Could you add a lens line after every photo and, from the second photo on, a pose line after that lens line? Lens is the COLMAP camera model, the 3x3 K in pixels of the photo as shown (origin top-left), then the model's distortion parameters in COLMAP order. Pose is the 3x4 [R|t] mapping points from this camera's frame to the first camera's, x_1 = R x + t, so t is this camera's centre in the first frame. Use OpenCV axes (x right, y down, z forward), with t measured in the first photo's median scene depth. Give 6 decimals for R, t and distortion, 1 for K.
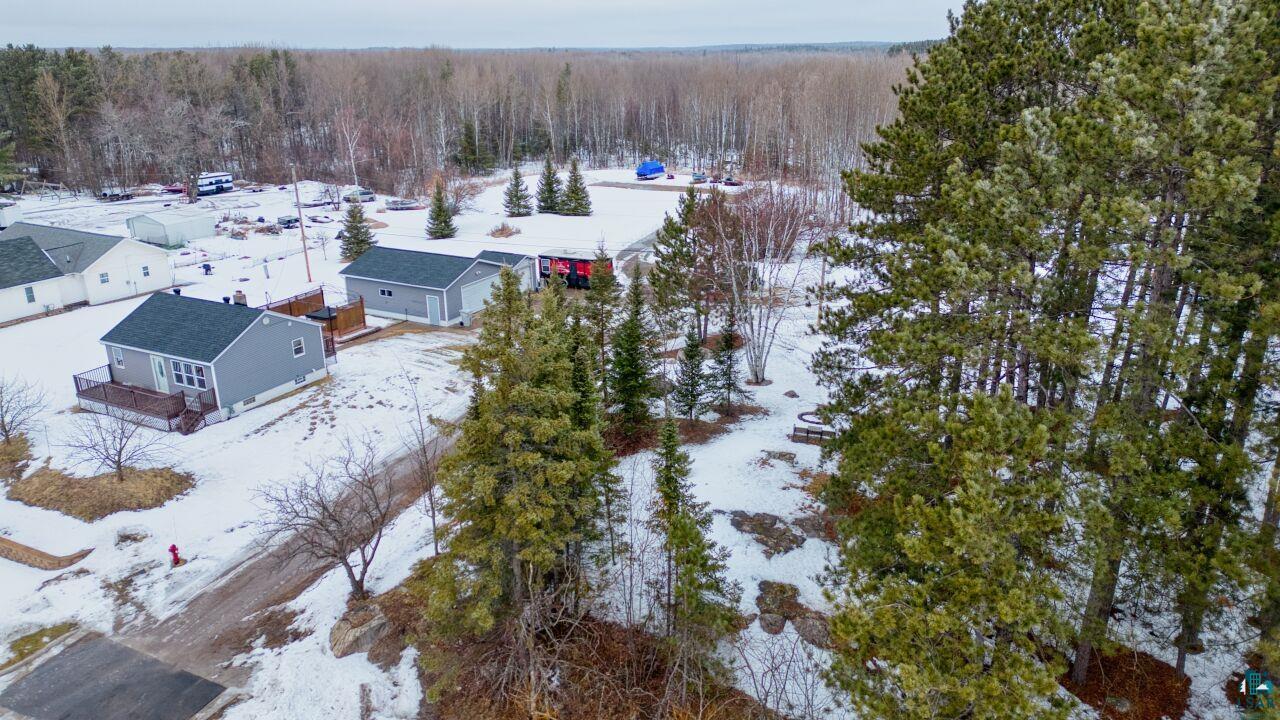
lens RADIAL K [[882.8, 0, 635.2], [0, 882.8, 358.4], [0, 0, 1]] dist [0.106044, -0.117251]
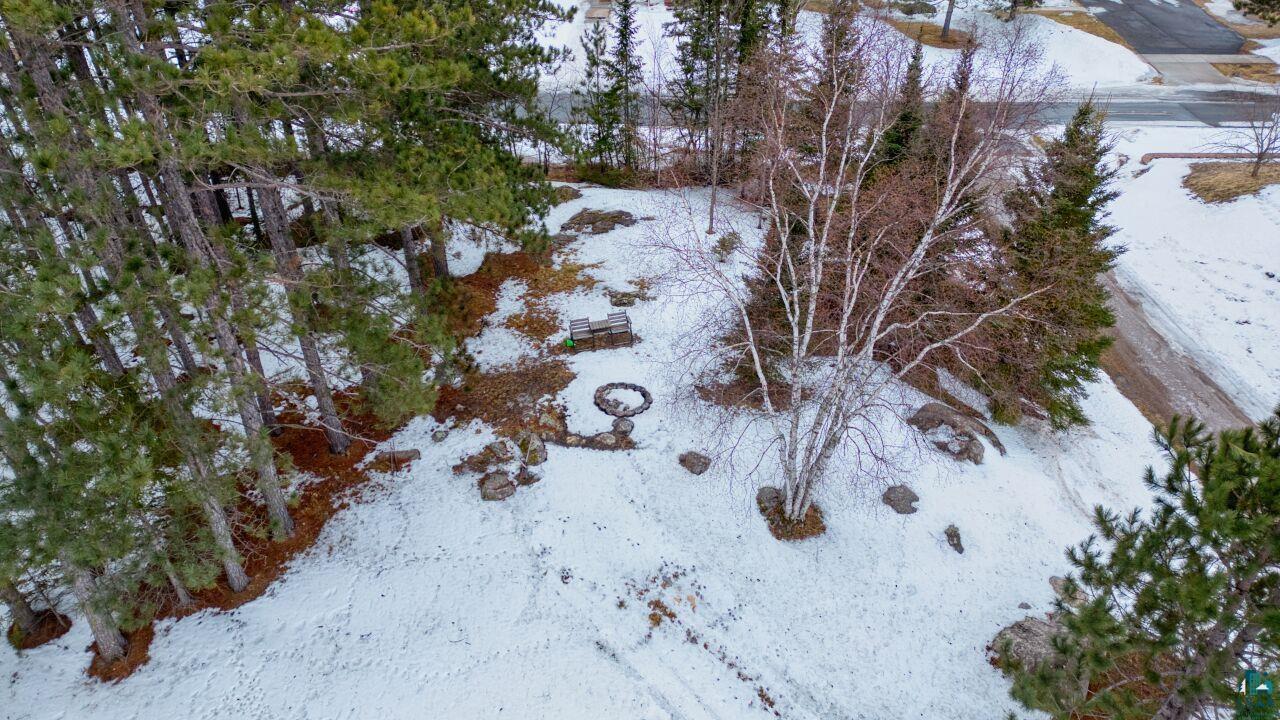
lens RADIAL K [[882.8, 0, 635.2], [0, 882.8, 358.4], [0, 0, 1]] dist [0.106044, -0.117251]
pose [[-0.898448, 0.278589, -0.339382, 0.356391], [-0.125270, 0.578175, 0.806239, -0.390304], [0.420832, 0.766878, -0.484561, 1.157130]]
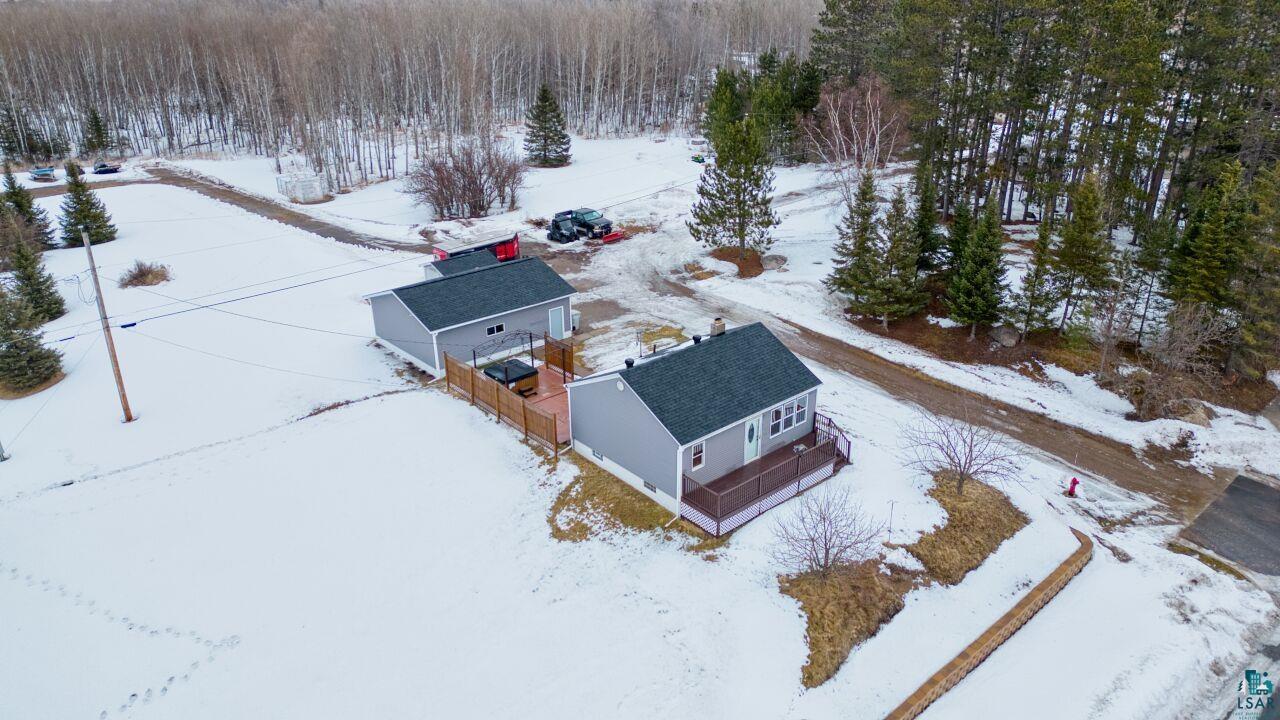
lens RADIAL K [[882.8, 0, 635.2], [0, 882.8, 358.4], [0, 0, 1]] dist [0.106044, -0.117251]
pose [[0.369314, -0.364047, 0.855030, -1.223018], [0.312178, 0.915209, 0.254830, -0.282946], [-0.875301, 0.172809, 0.451647, 0.735014]]
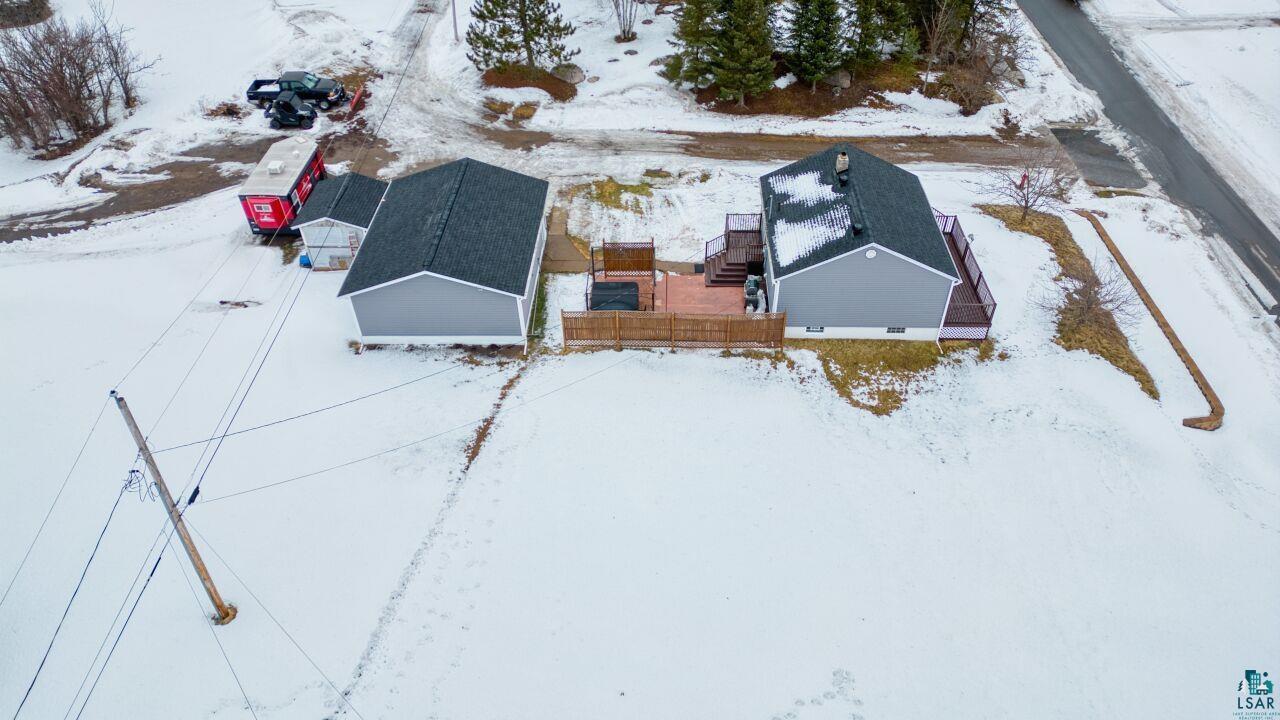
lens RADIAL K [[882.8, 0, 635.2], [0, 882.8, 358.4], [0, 0, 1]] dist [0.106044, -0.117251]
pose [[-0.427578, -0.577506, 0.695459, -1.080634], [0.318434, 0.623798, 0.713776, -0.628426], [-0.846036, 0.526653, -0.082825, 1.381893]]
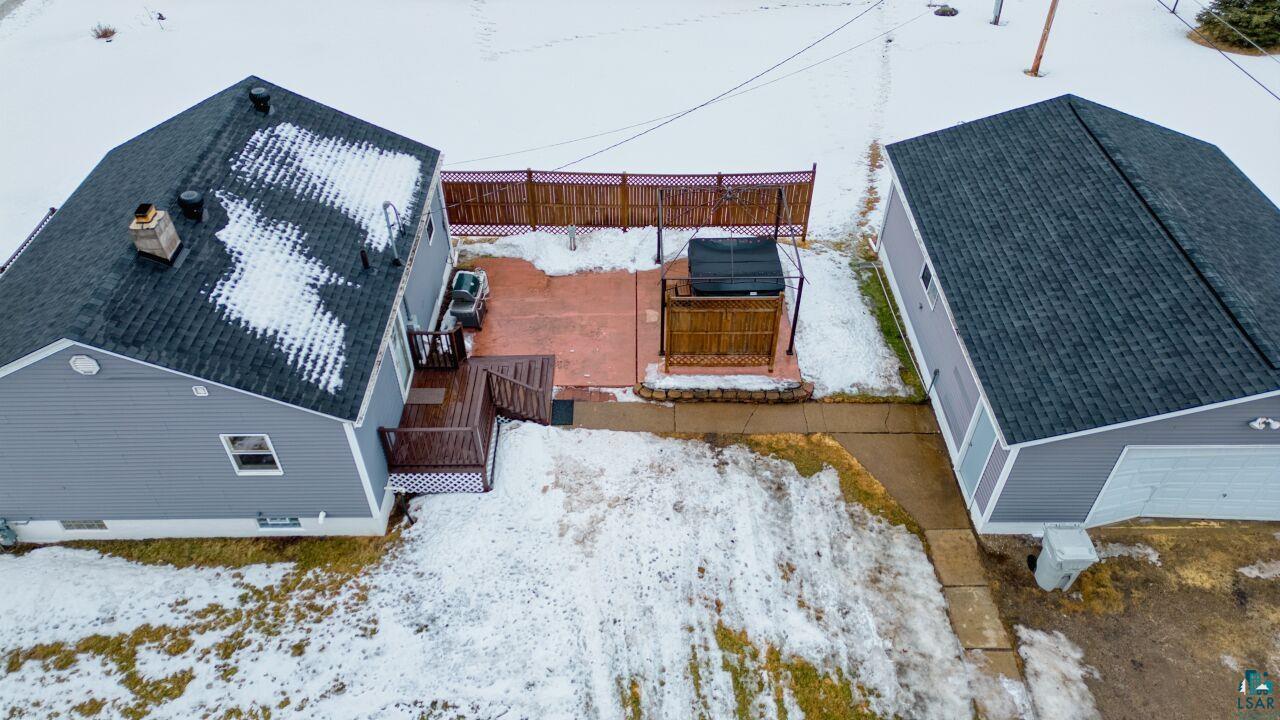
lens RADIAL K [[882.8, 0, 635.2], [0, 882.8, 358.4], [0, 0, 1]] dist [0.106044, -0.117251]
pose [[0.459837, 0.603879, -0.651060, -0.152519], [-0.292700, 0.795274, 0.530911, -0.249558], [0.838377, -0.053567, 0.542452, 1.010624]]
